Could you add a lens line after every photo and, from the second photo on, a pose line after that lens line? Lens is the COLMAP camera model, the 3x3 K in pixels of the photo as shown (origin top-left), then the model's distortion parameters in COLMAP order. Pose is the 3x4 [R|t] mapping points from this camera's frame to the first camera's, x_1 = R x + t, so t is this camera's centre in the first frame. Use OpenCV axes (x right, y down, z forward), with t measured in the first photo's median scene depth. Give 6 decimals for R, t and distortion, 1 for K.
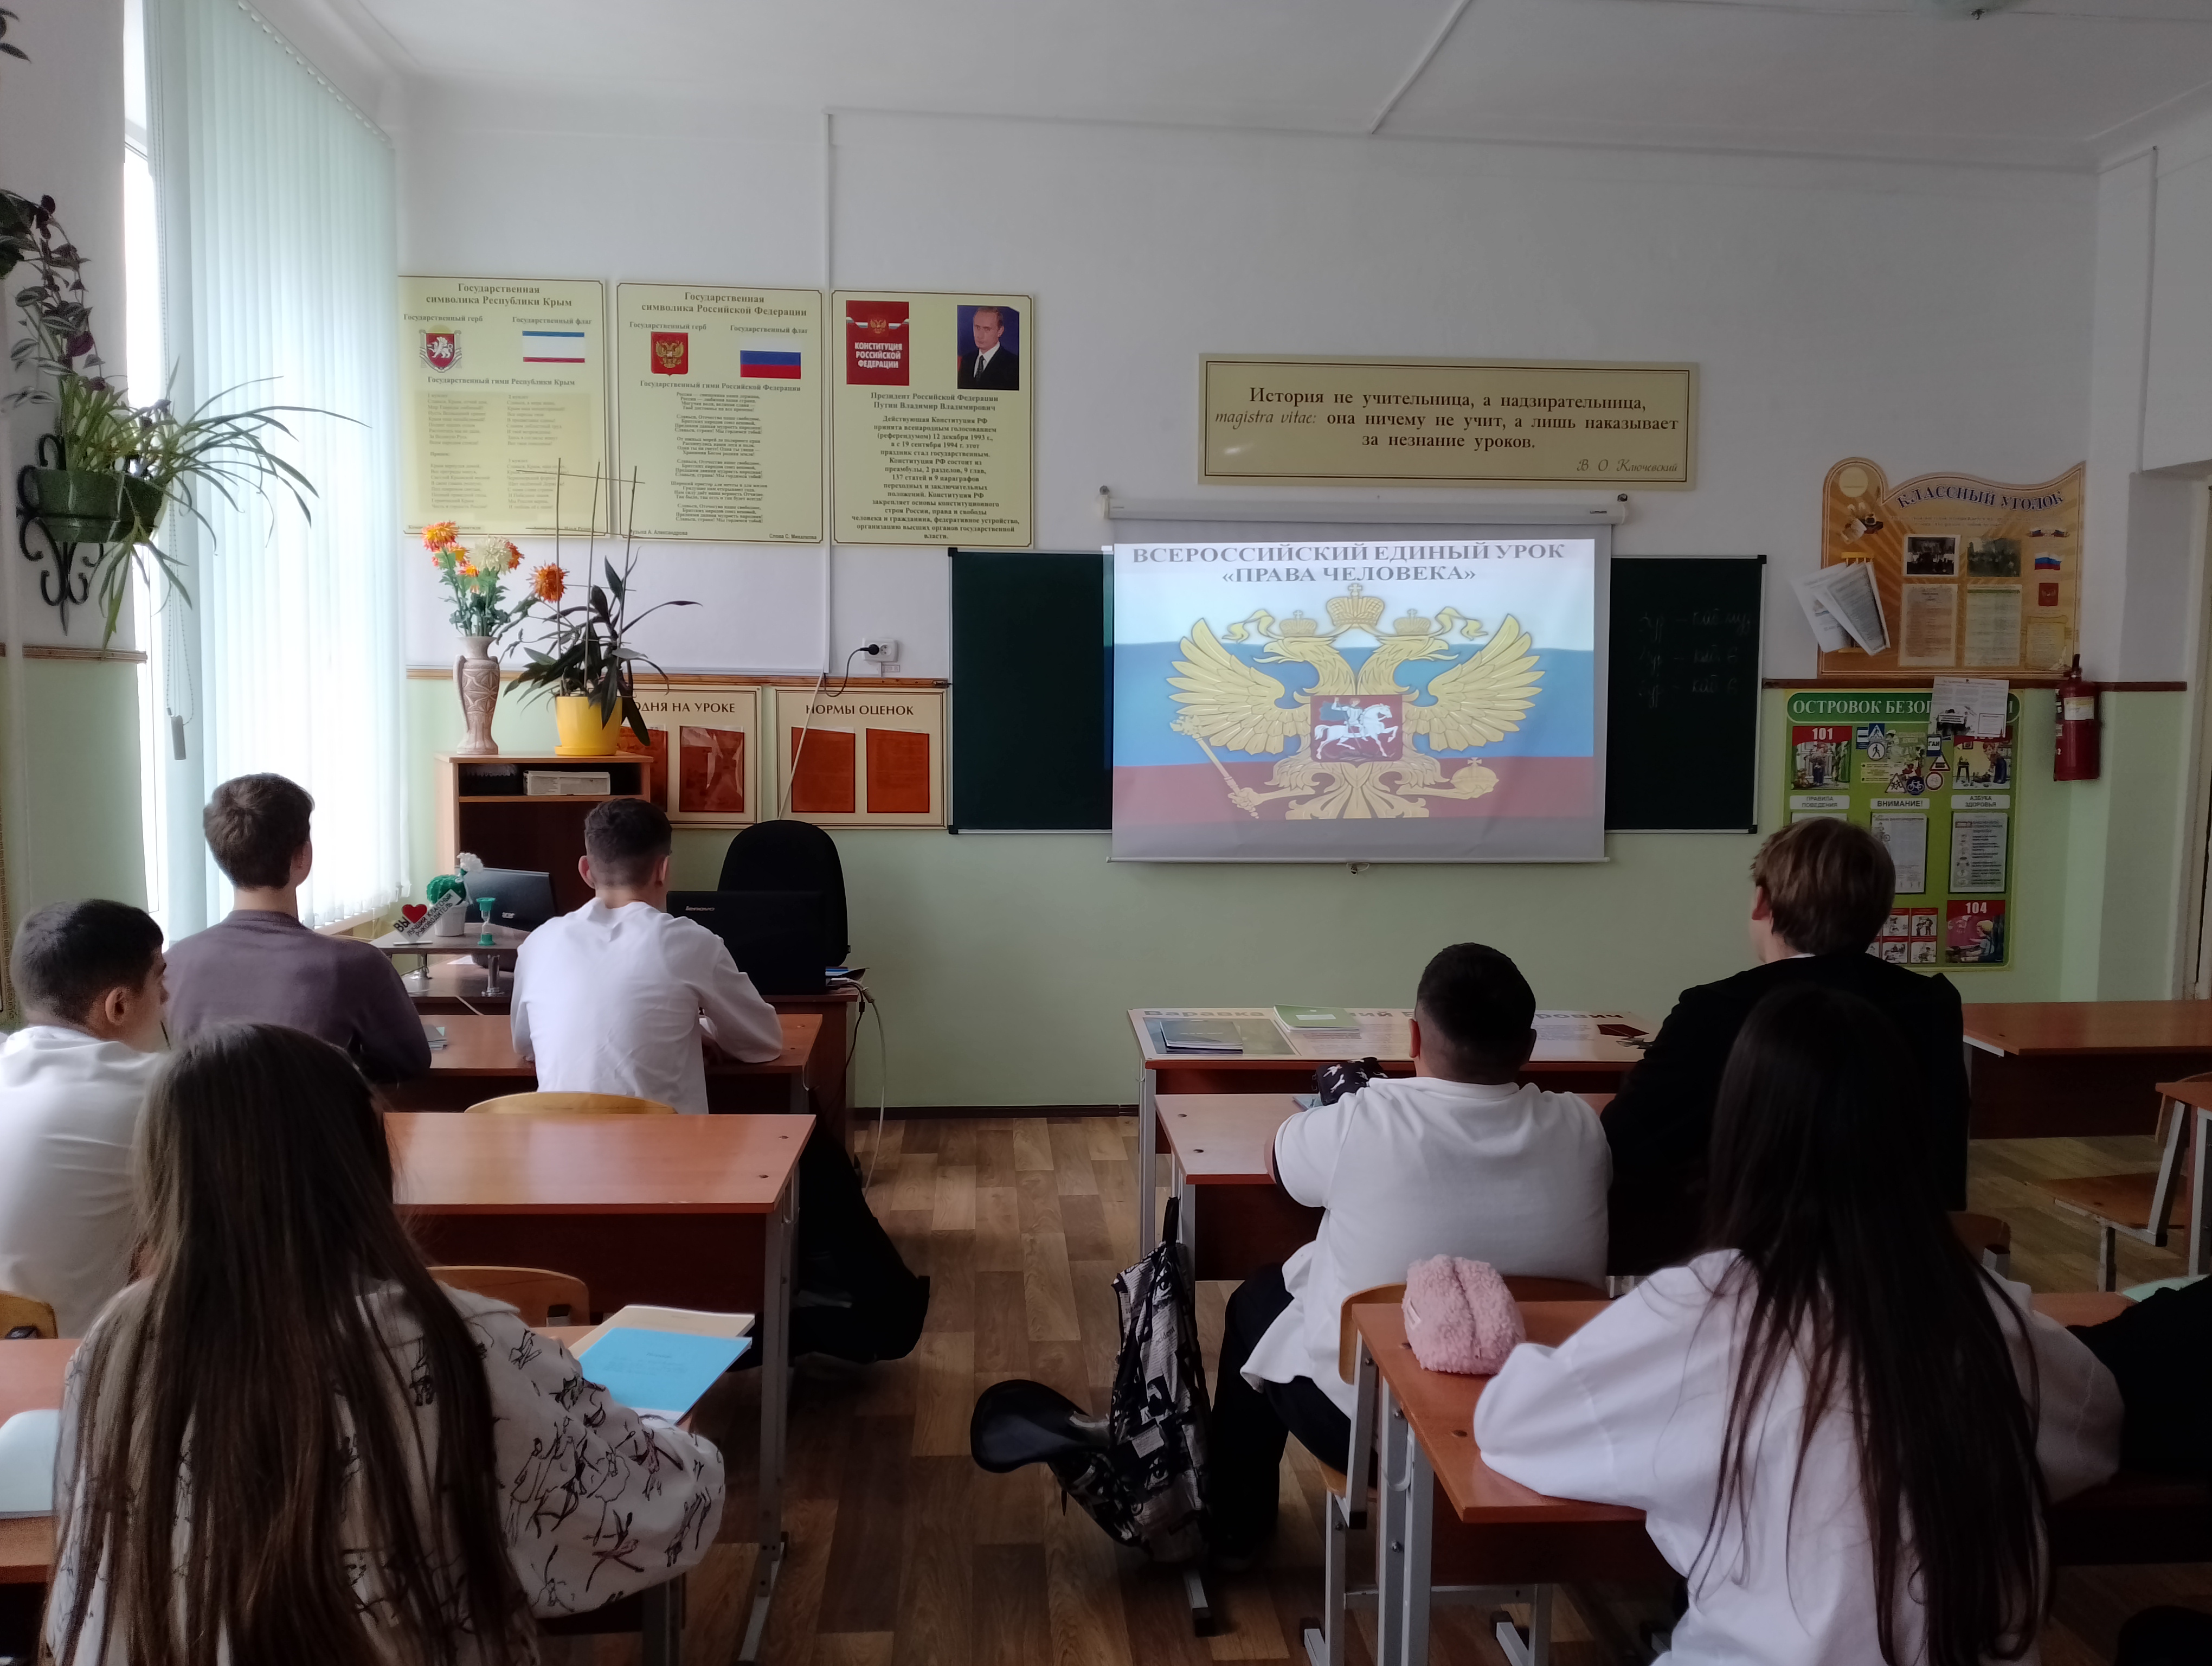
lens RADIAL K [[1825.0, 0, 1138.6], [0, 1825.0, 832.8], [0, 0, 1]] dist [0.070551, -0.137137]
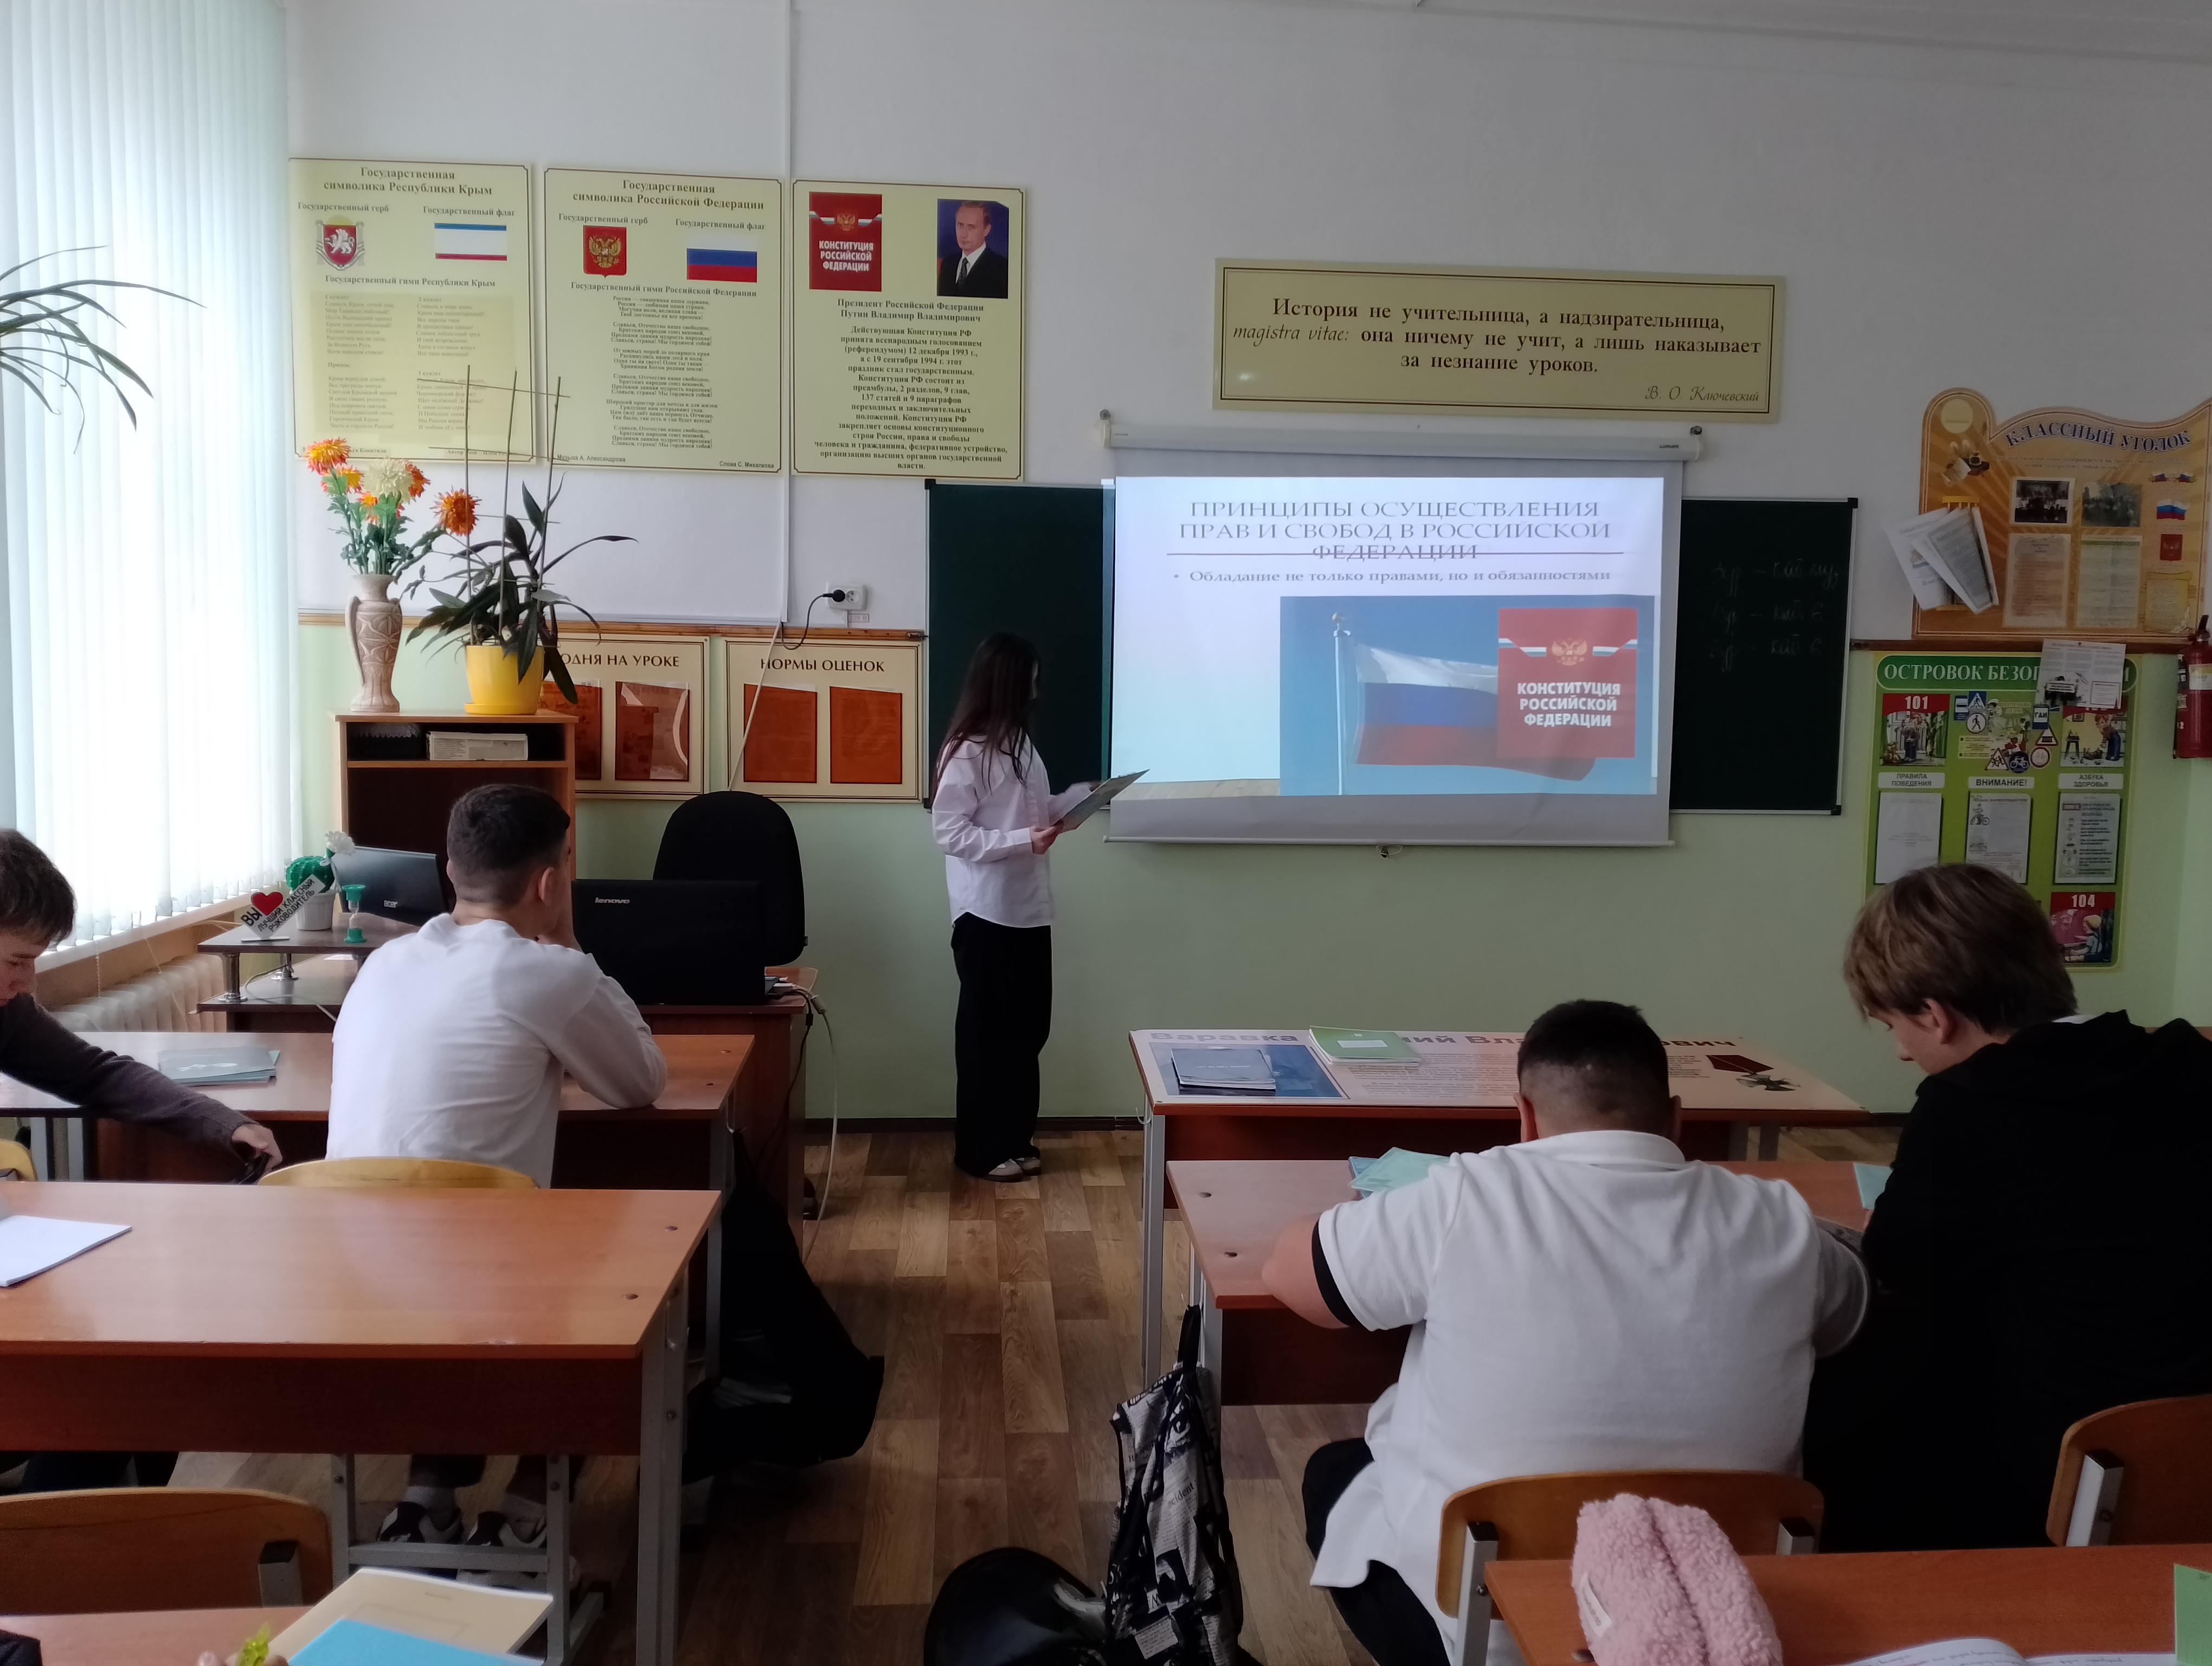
lens RADIAL K [[1816.9, 0, 1106.0], [0, 1816.9, 833.0], [0, 0, 1]] dist [0.100247, -0.194016]
pose [[0.999852, 0.009723, -0.014170, -0.004298], [-0.009457, 0.999780, 0.018726, -0.005049], [0.014349, -0.018589, 0.999724, 0.135084]]
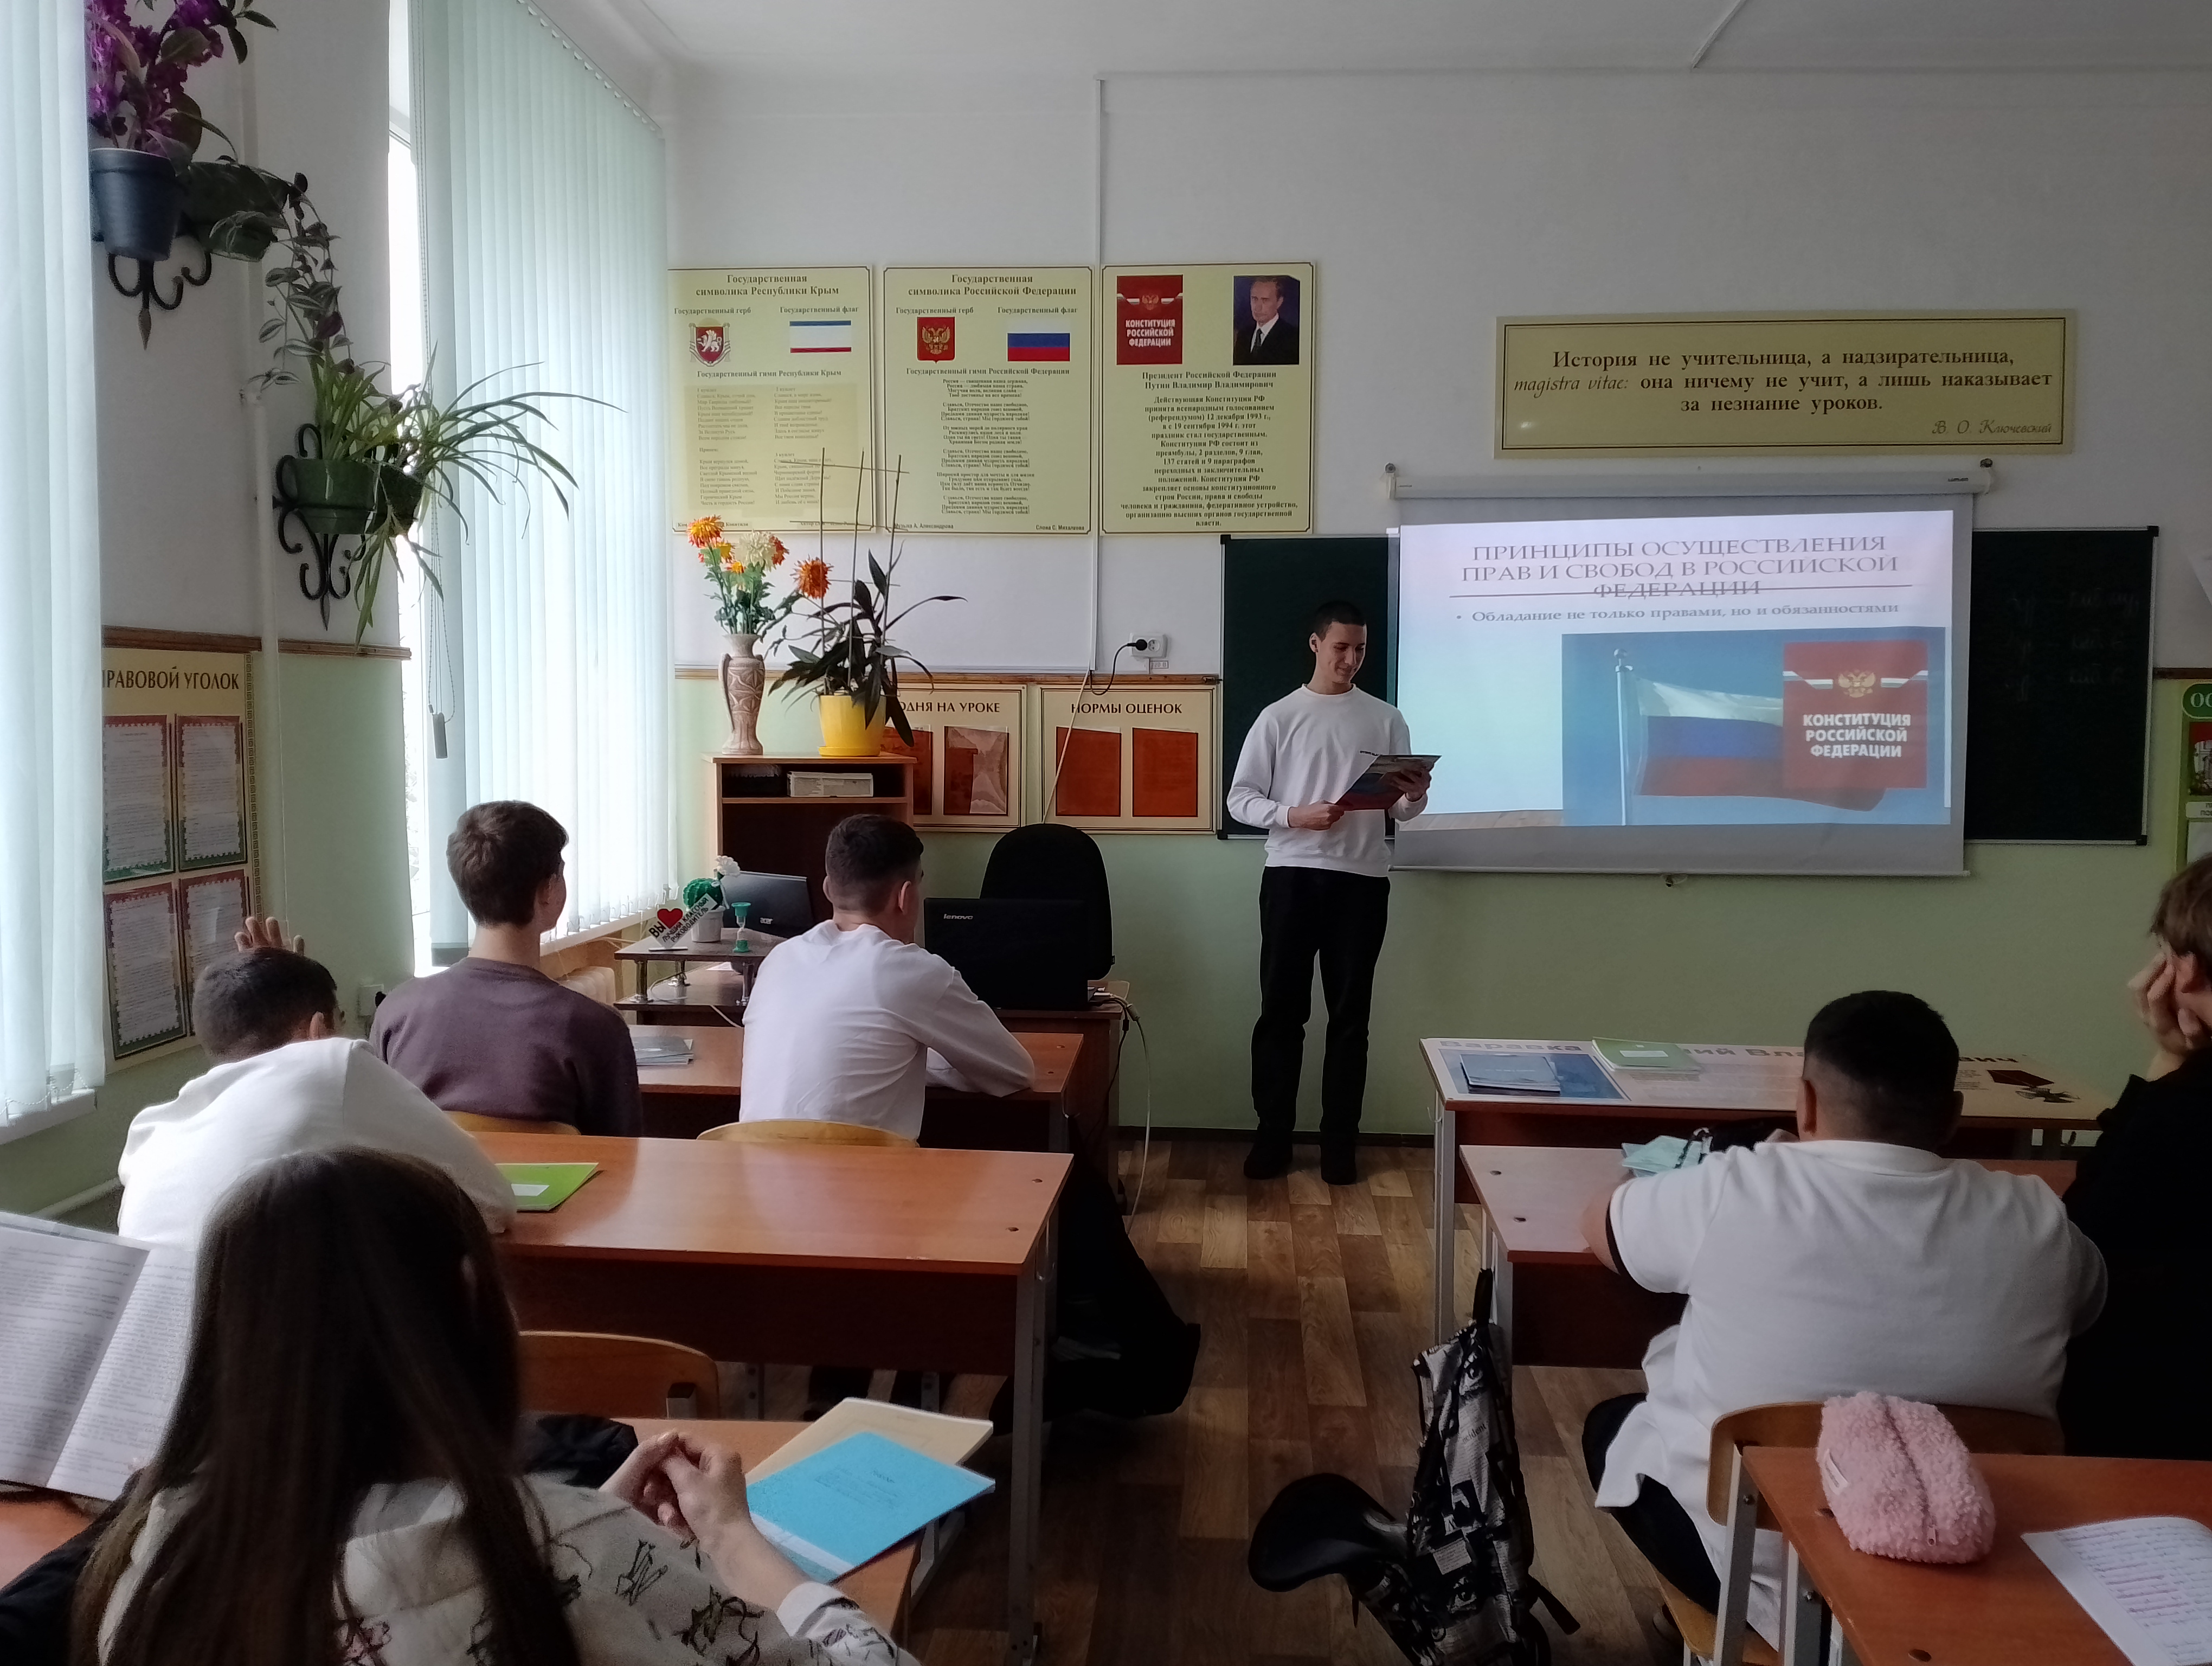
lens RADIAL K [[1816.9, 0, 1106.0], [0, 1816.9, 833.0], [0, 0, 1]] dist [0.100247, -0.194016]
pose [[0.986605, 0.006072, -0.163012, -0.009478], [-0.006606, 0.999974, -0.002728, 0.000254], [0.162991, 0.003769, 0.986620, 0.069862]]
